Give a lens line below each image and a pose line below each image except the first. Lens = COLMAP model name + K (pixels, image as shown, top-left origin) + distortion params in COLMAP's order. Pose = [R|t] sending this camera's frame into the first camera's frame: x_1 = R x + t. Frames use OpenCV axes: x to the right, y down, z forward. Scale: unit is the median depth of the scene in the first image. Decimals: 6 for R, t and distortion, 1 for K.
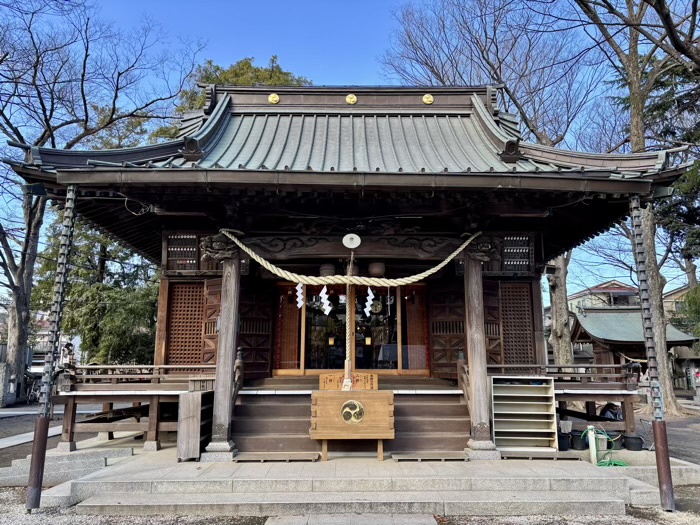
lens RADIAL K [[531.0, 0, 359.3], [0, 531.0, 261.7], [0, 0, 1]] dist [0.040687, -0.009072]
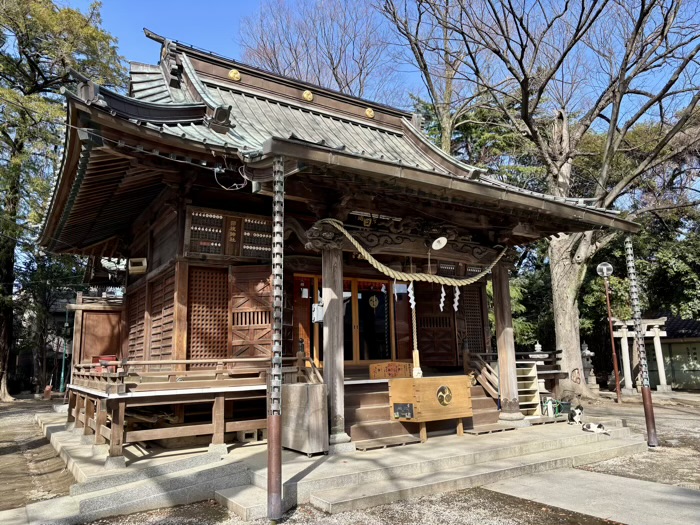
lens RADIAL K [[524.4, 0, 355.9], [0, 524.4, 260.0], [0, 0, 1]] dist [0.105829, -0.135153]
pose [[0.843151, 0.078170, 0.531964, -0.720428], [-0.080922, 0.996555, -0.018179, 0.028283], [-0.531552, -0.027720, 0.846572, 0.144920]]
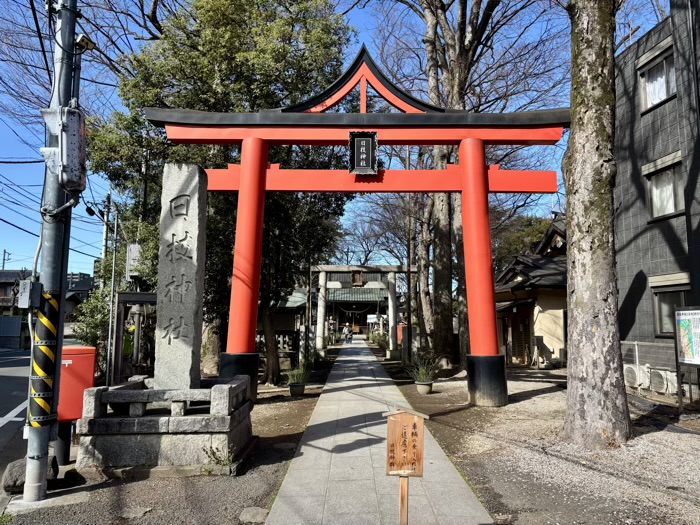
lens RADIAL K [[524.2, 0, 349.5], [0, 524.2, 260.1], [0, 0, 1]] dist [0.067044, -0.075726]
pose [[0.999717, 0.009305, -0.021875, 0.076194], [-0.007605, 0.997036, 0.076557, -1.223835], [0.022523, -0.076369, 0.996825, -6.144373]]
